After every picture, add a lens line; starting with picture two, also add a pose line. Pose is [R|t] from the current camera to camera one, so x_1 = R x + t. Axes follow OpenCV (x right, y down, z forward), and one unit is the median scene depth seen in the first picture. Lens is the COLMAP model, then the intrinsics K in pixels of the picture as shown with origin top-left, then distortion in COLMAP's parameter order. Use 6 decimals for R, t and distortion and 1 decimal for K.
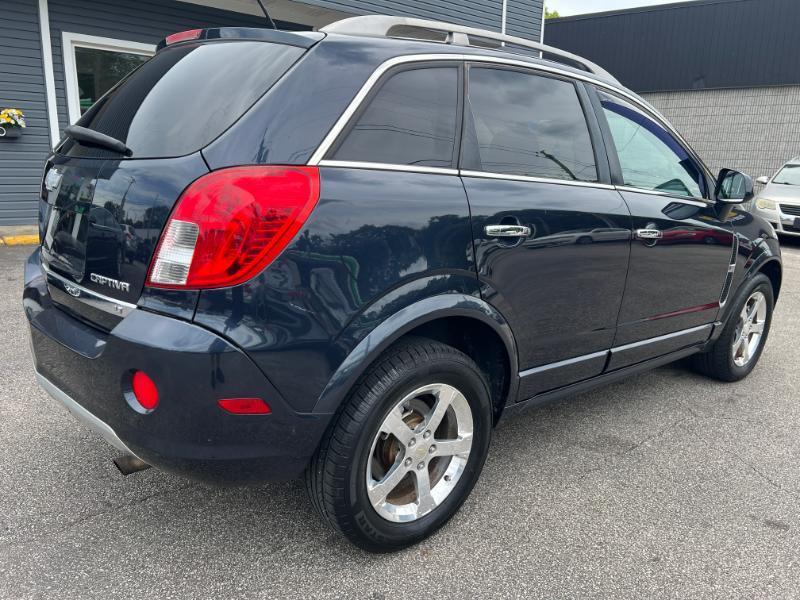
lens RADIAL K [[607.9, 0, 407.5], [0, 607.9, 298.5], [0, 0, 1]] dist [0.050165, -0.054750]
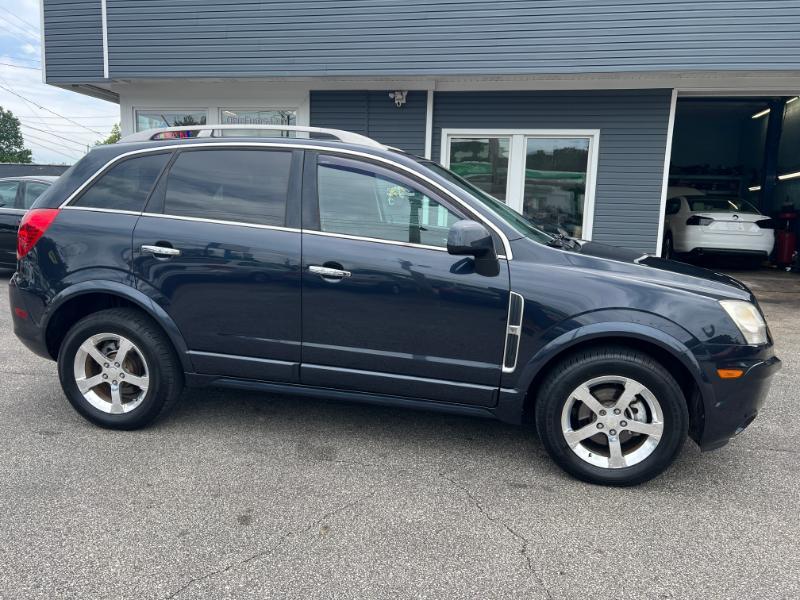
lens RADIAL K [[607.9, 0, 402.4], [0, 607.9, 299.4], [0, 0, 1]] dist [0.050165, -0.054750]
pose [[0.614188, 0.106522, -0.781938, 1.733865], [-0.187561, 0.982160, -0.013526, -0.078548], [0.766547, 0.154969, 0.623210, 0.481742]]
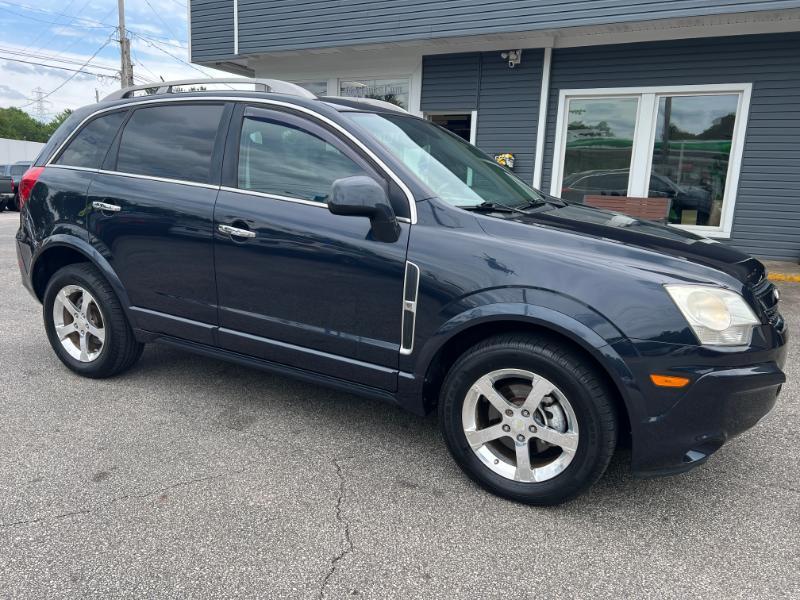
lens RADIAL K [[607.9, 0, 395.4], [0, 607.9, 303.7], [0, 0, 1]] dist [0.050165, -0.054750]
pose [[0.348411, 0.173176, -0.921206, 1.894722], [-0.233838, 0.967770, 0.093490, -0.184182], [0.907706, 0.182840, 0.377677, 1.074849]]
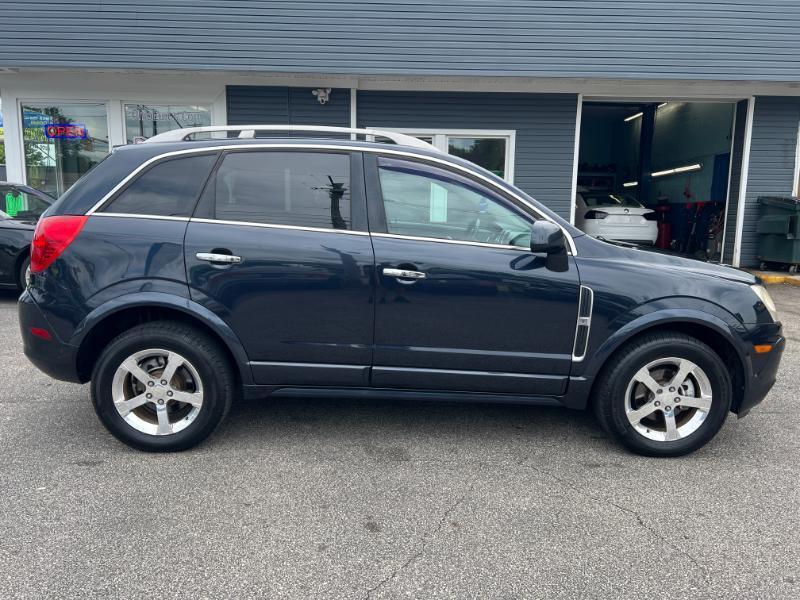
lens RADIAL K [[607.9, 0, 403.1], [0, 607.9, 298.0], [0, 0, 1]] dist [0.050165, -0.054750]
pose [[0.770578, 0.076306, -0.632761, 1.412174], [-0.135020, 0.989818, -0.045063, -0.006131], [0.622879, 0.120160, 0.773035, 0.120455]]
